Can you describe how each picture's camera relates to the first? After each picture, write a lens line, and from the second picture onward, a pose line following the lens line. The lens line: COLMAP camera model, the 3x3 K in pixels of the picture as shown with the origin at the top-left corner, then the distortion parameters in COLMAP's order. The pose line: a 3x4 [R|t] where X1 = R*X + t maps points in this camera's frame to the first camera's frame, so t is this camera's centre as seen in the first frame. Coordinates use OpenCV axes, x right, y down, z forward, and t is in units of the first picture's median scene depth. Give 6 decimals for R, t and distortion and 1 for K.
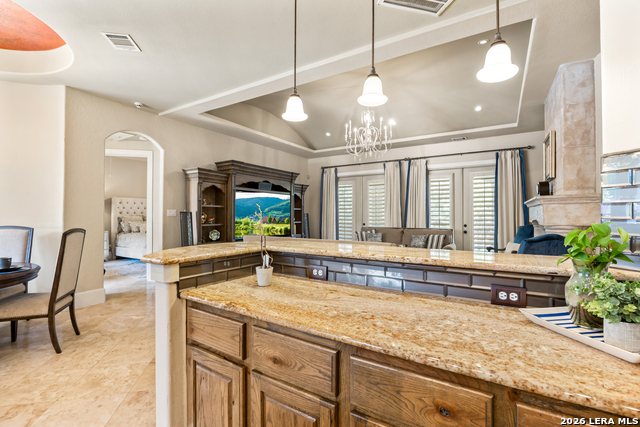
lens RADIAL K [[295.8, 0, 322.2], [0, 295.8, 212.4], [0, 0, 1]] dist [-0.018779, -0.000130]
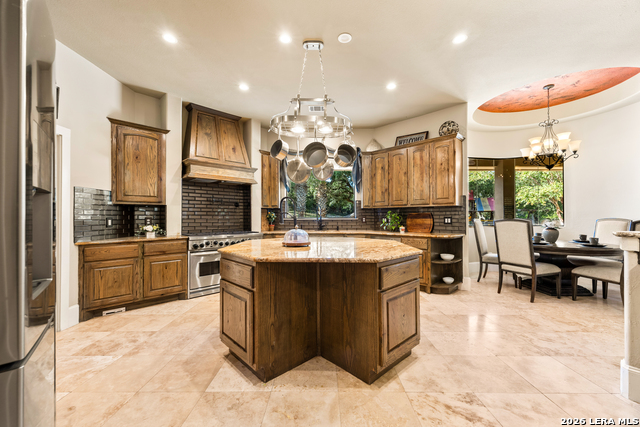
lens RADIAL K [[254.7, 0, 322.3], [0, 254.7, 217.2], [0, 0, 1]] dist [0.004254, 0.000214]
pose [[-0.228031, 0.001444, -0.973653, 0.201148], [0.008344, 0.999965, -0.000472, 0.017036], [0.973618, -0.008232, -0.228035, -0.022712]]
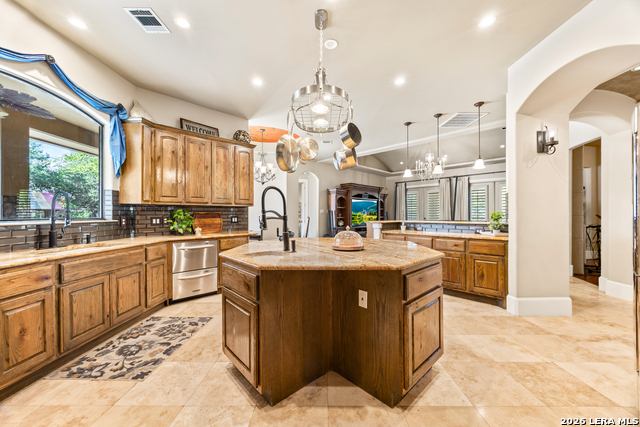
lens RADIAL K [[244.5, 0, 323.3], [0, 244.5, 212.9], [0, 0, 1]] dist [-0.000655, -0.000564]
pose [[0.974294, -0.003245, -0.225255, -0.110341], [0.003209, 0.999995, -0.000524, 0.009975], [0.225256, -0.000212, 0.974300, -0.457715]]
